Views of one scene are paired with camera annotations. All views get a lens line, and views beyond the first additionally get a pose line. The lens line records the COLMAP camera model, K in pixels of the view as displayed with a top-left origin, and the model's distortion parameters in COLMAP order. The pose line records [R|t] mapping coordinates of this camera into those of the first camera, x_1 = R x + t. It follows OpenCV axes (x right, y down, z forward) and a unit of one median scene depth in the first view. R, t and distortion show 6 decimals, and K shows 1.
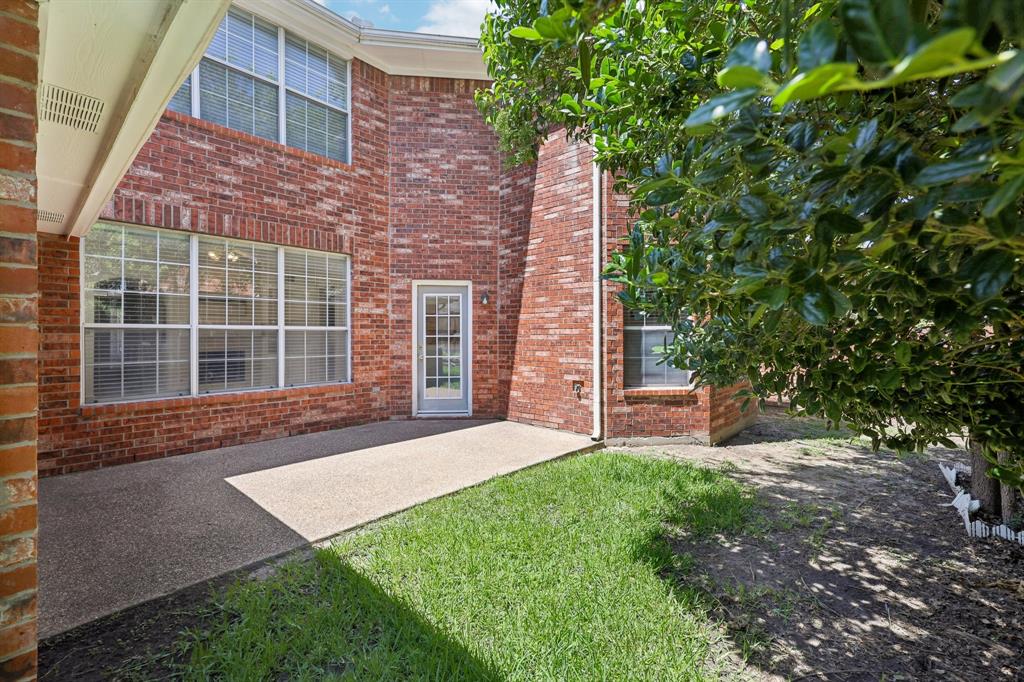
lens RADIAL K [[440.2, 0, 514.8], [0, 440.2, 335.2], [0, 0, 1]] dist [0.002023, 0.000186]
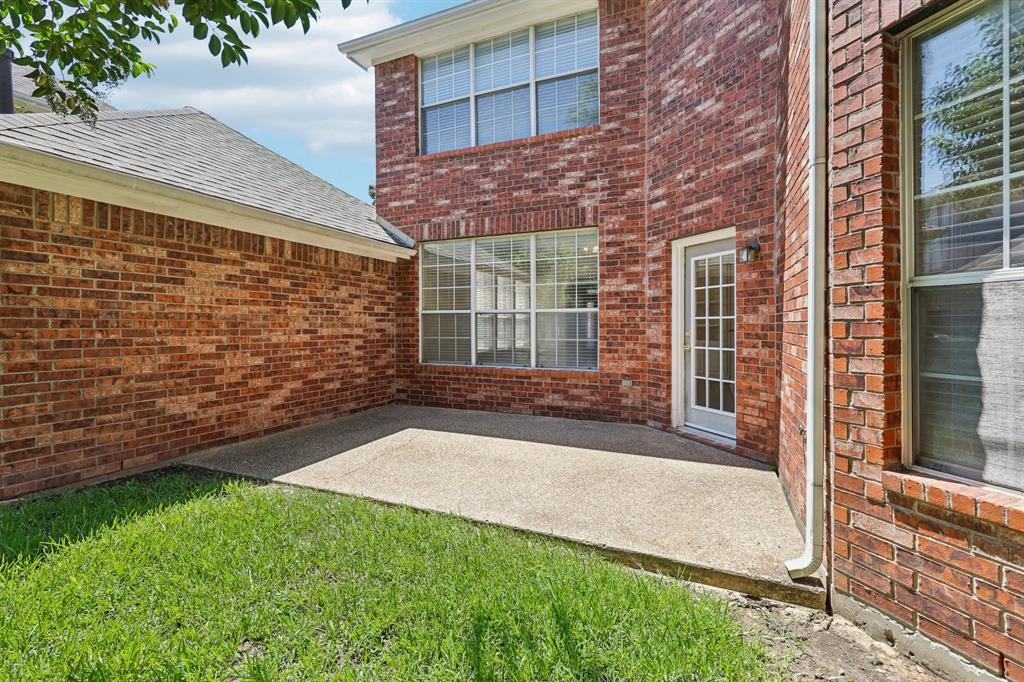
lens RADIAL K [[444.1, 0, 514.0], [0, 444.1, 324.6], [0, 0, 1]] dist [0.000803, 0.000188]
pose [[0.316294, 0.001945, -0.948659, 0.422129], [-0.001044, 0.999998, 0.001702, 0.013398], [0.948661, 0.000452, 0.316295, 0.563208]]
